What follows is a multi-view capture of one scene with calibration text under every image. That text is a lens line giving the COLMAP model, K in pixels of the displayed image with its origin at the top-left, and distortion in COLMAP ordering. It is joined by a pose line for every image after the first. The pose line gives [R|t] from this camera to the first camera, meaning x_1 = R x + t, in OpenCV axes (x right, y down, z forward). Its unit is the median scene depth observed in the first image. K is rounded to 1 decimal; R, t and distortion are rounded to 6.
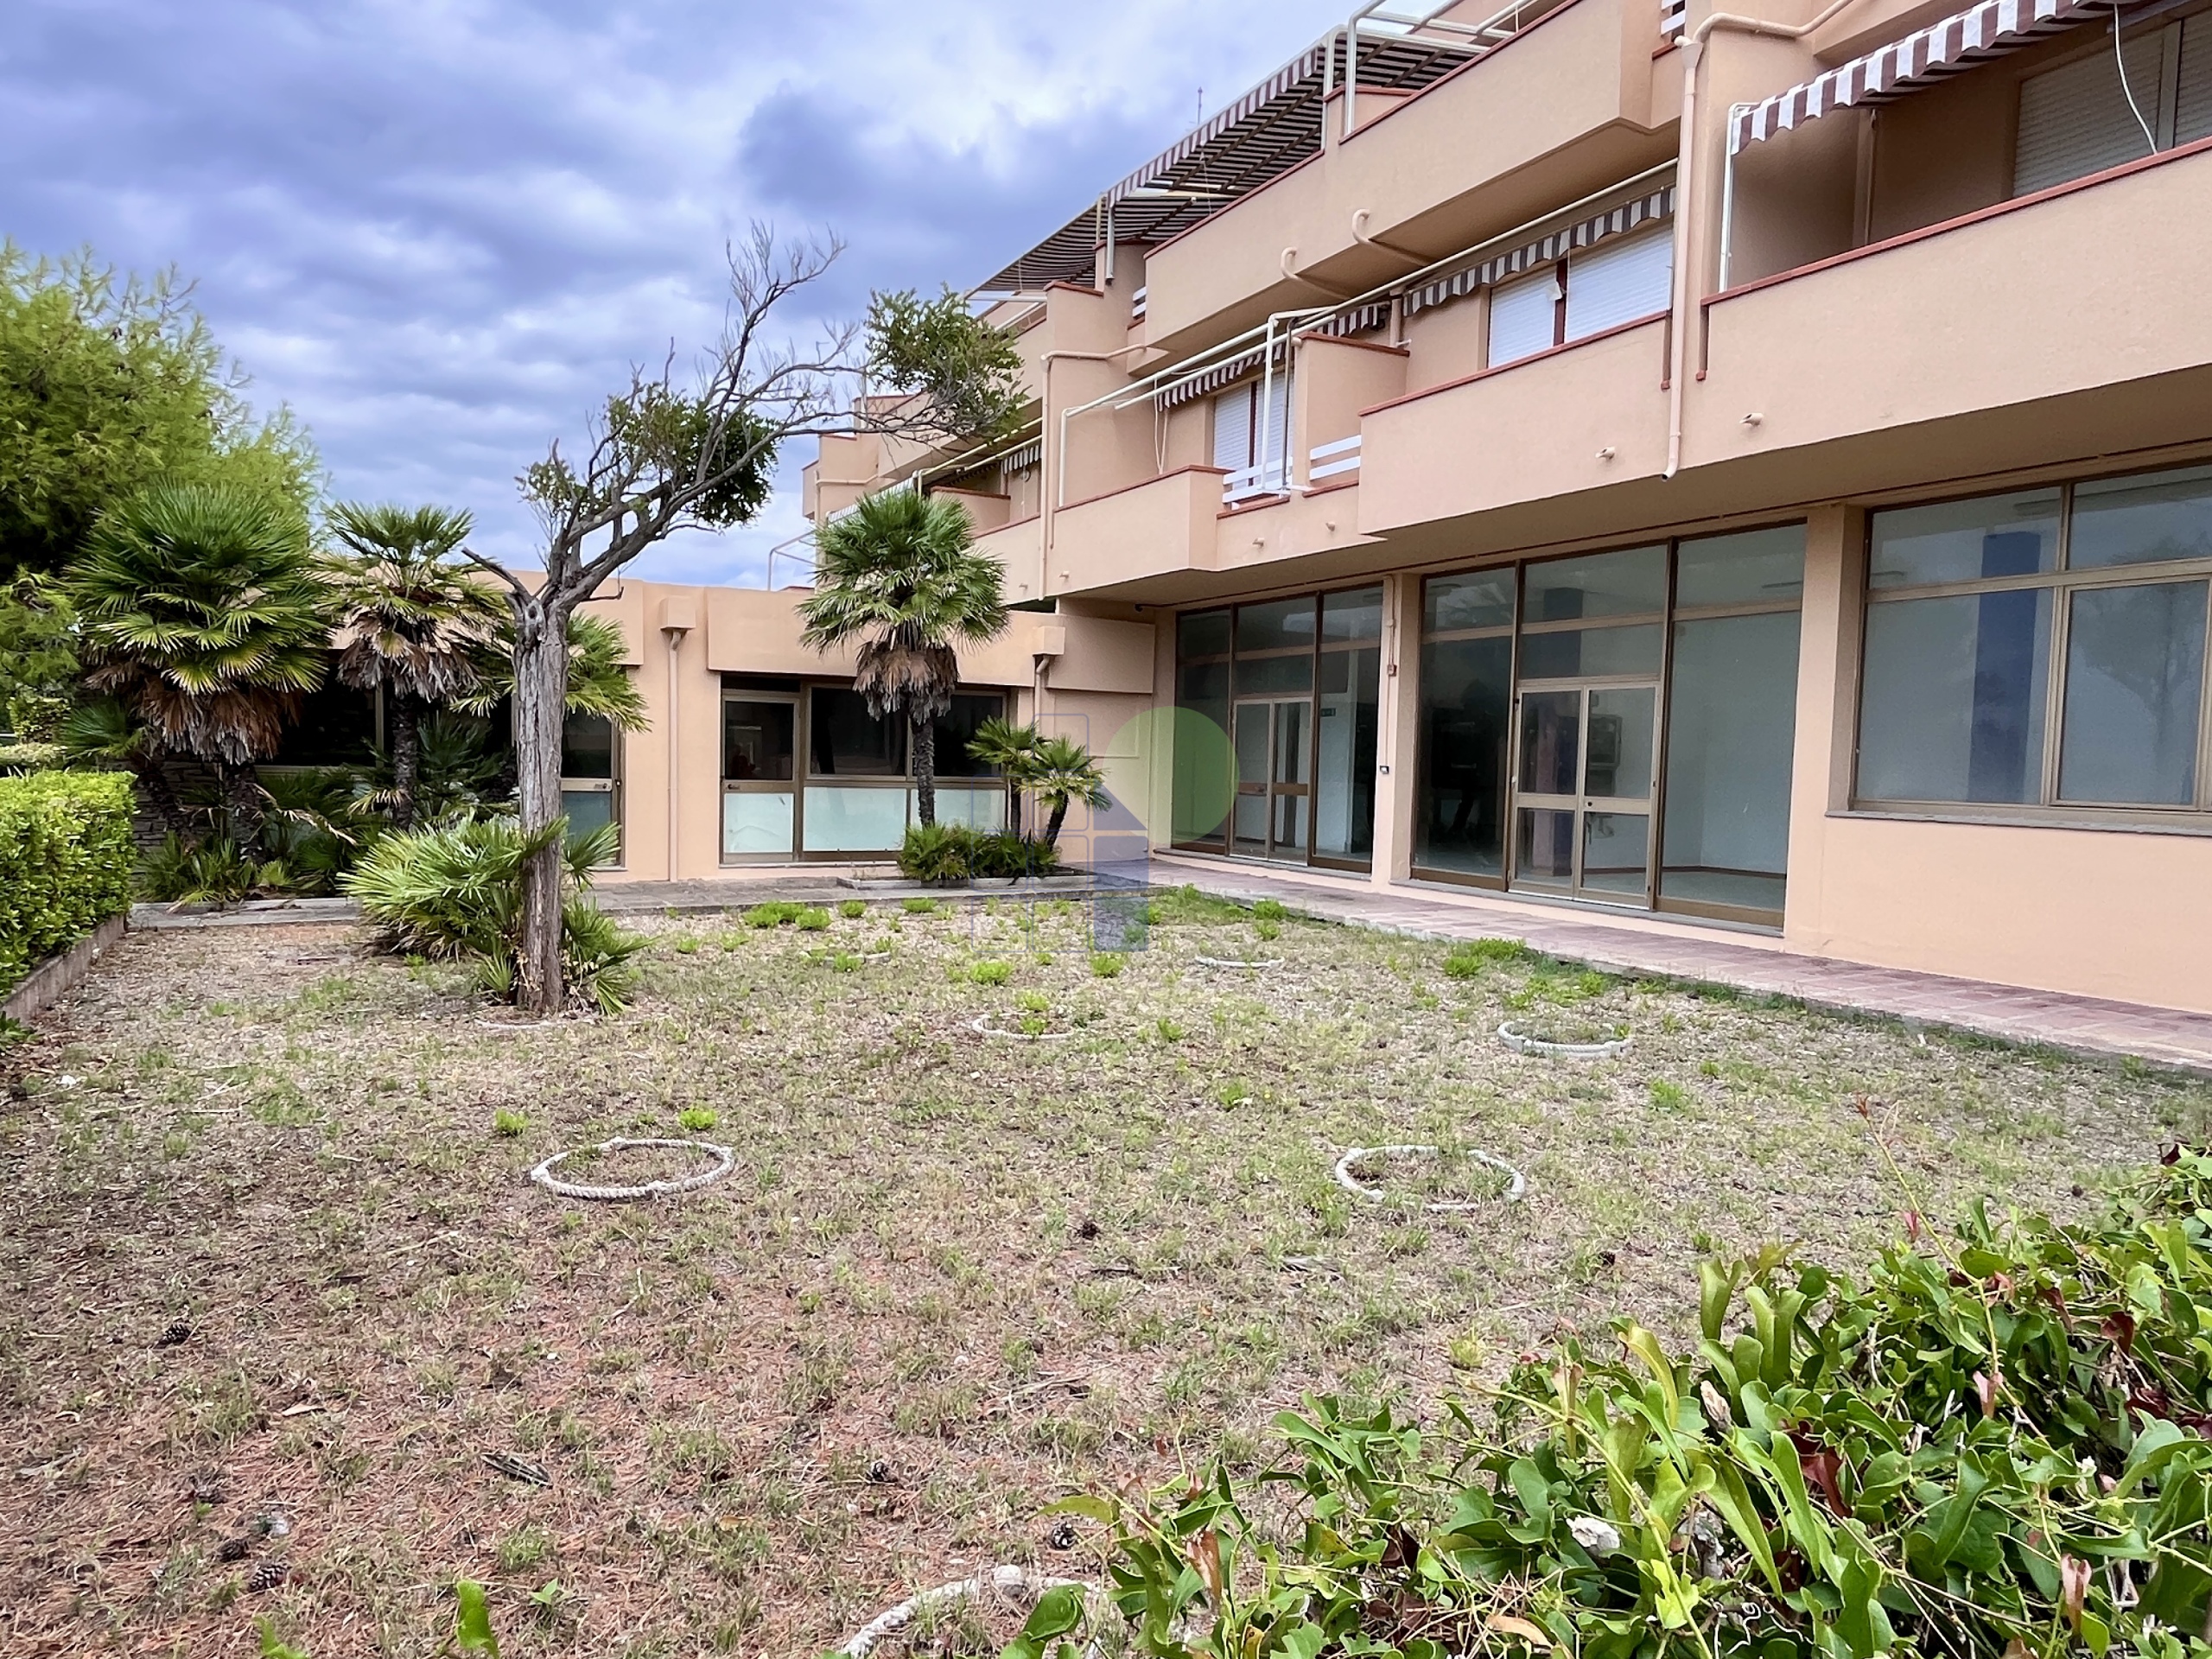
lens RADIAL K [[1380.9, 0, 1089.4], [0, 1380.9, 829.5], [0, 0, 1]] dist [-0.003075, -0.000737]
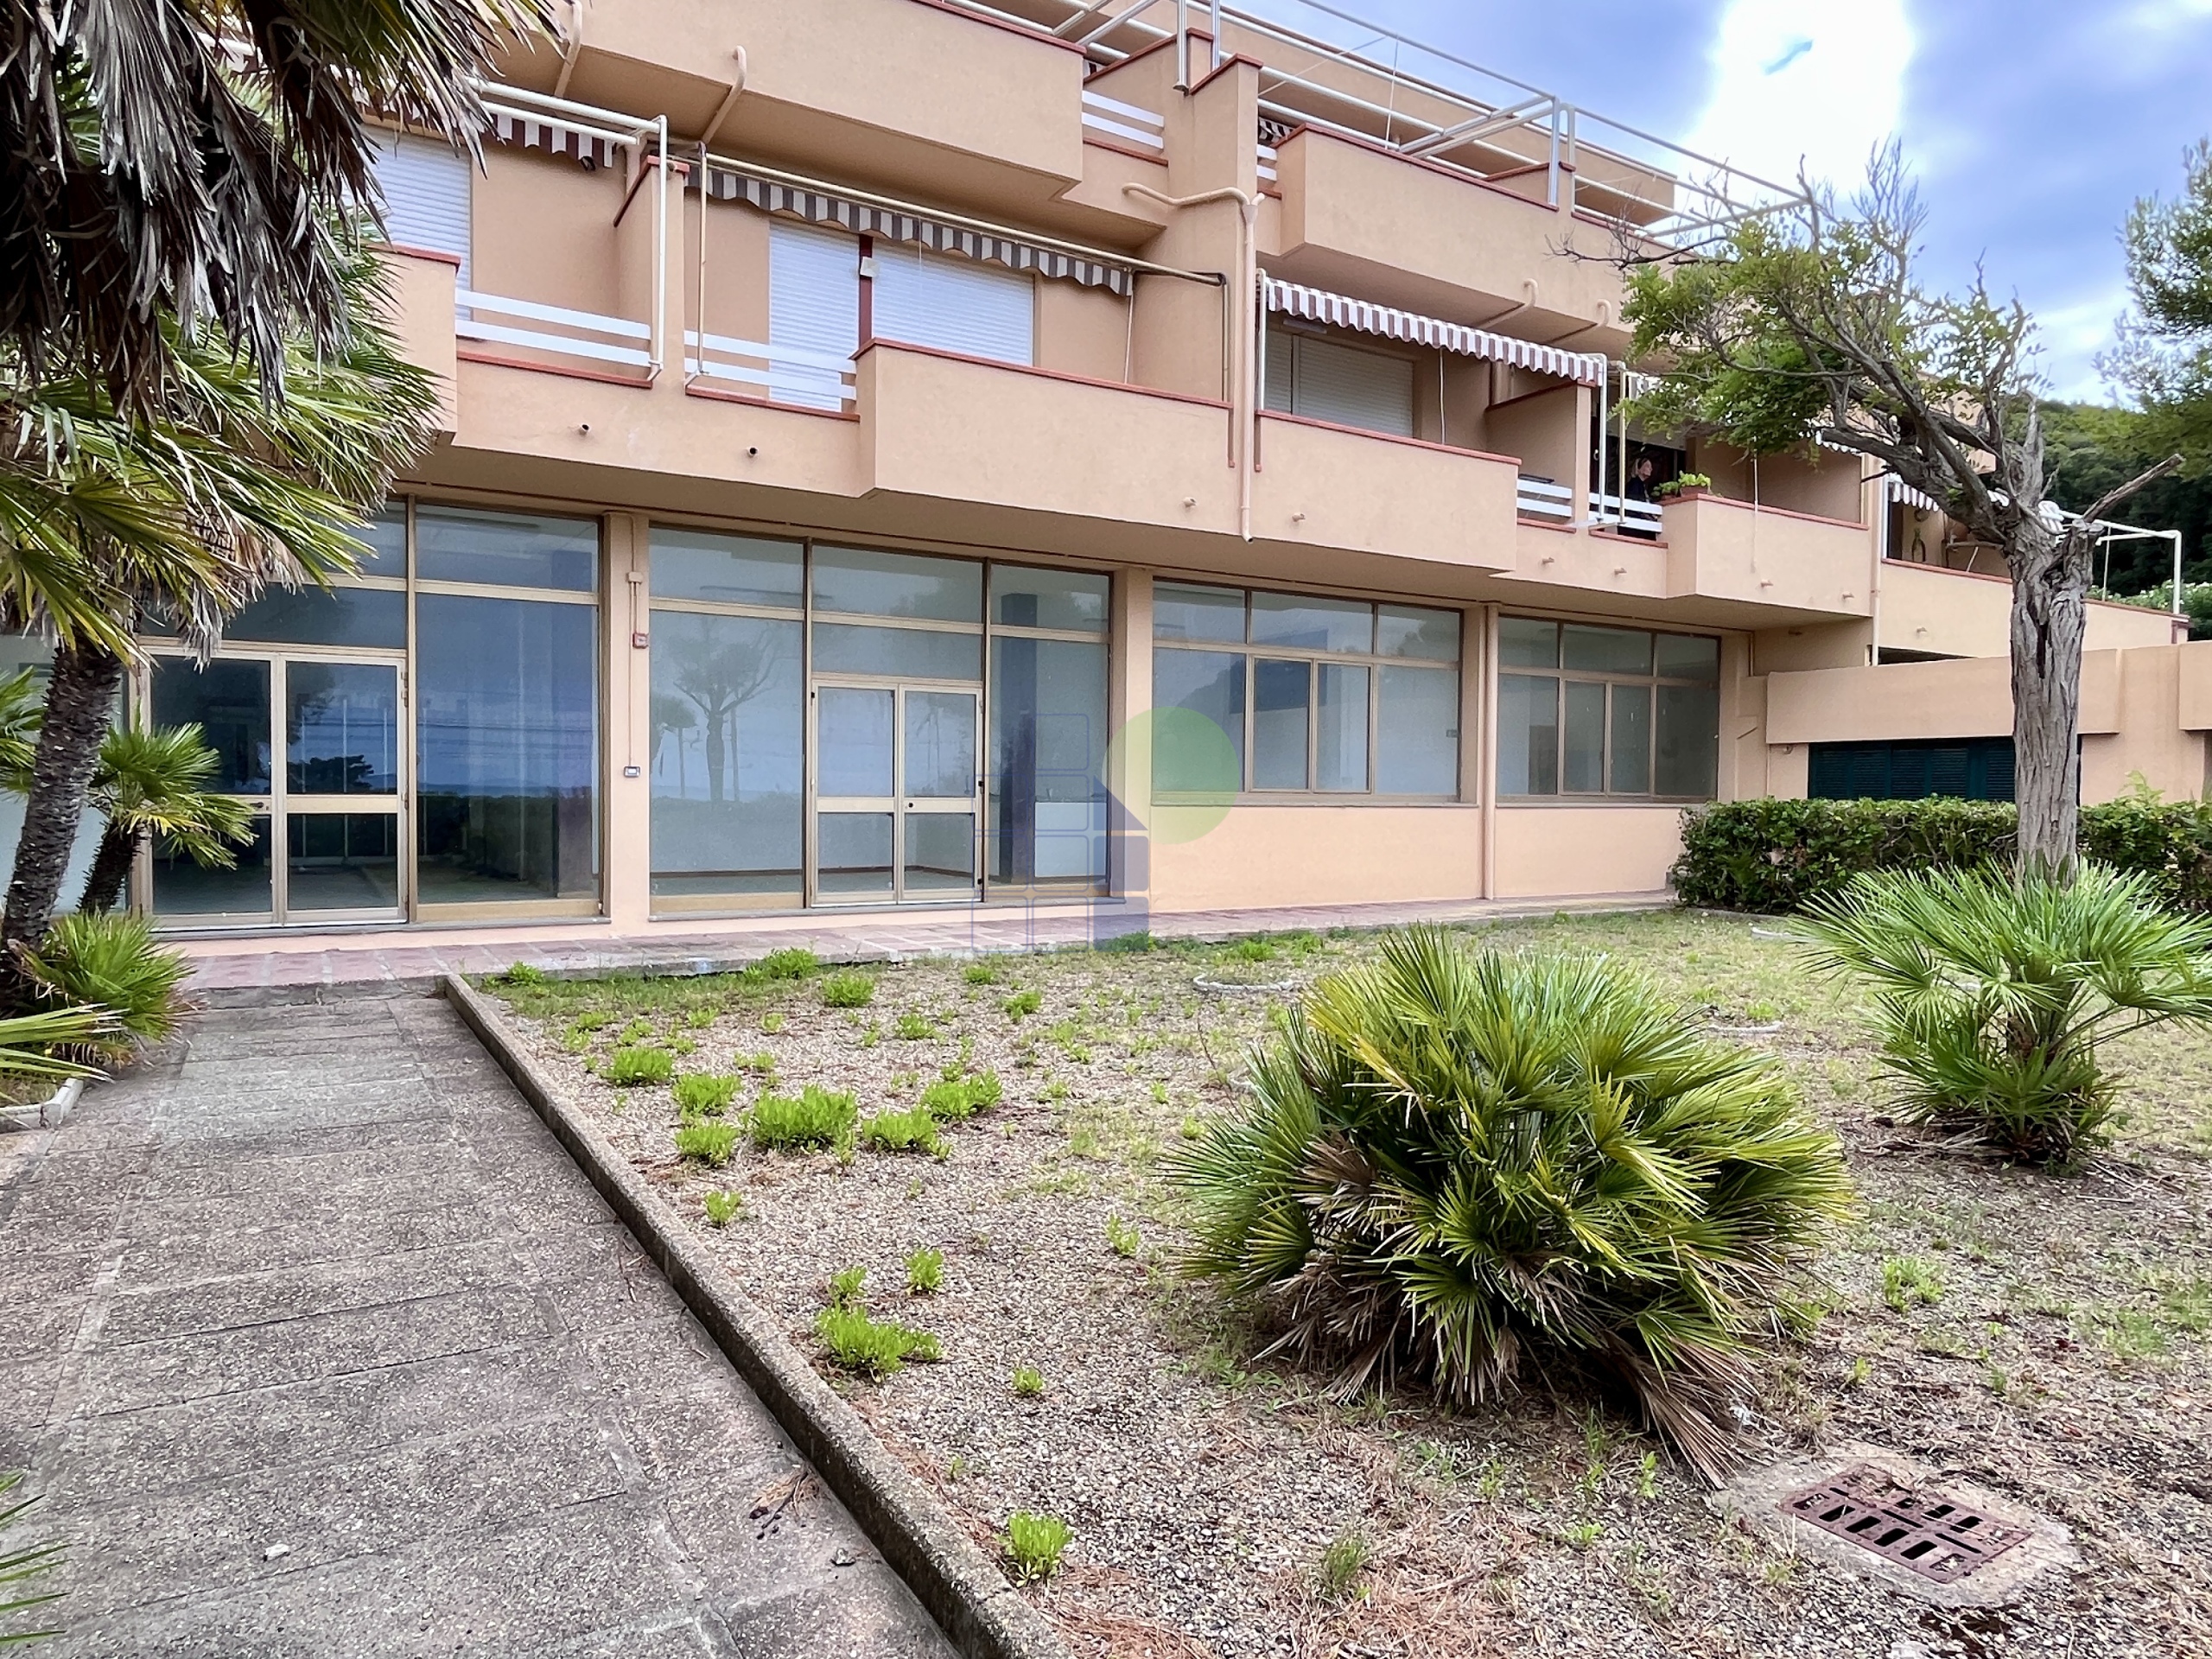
lens RADIAL K [[1380.9, 0, 1089.4], [0, 1380.9, 829.5], [0, 0, 1]] dist [-0.003075, -0.000737]
pose [[-0.072964, -0.046070, 0.996270, -0.789785], [0.051296, 0.997437, 0.049881, -0.054199], [-0.996015, 0.054744, -0.070414, 1.158290]]
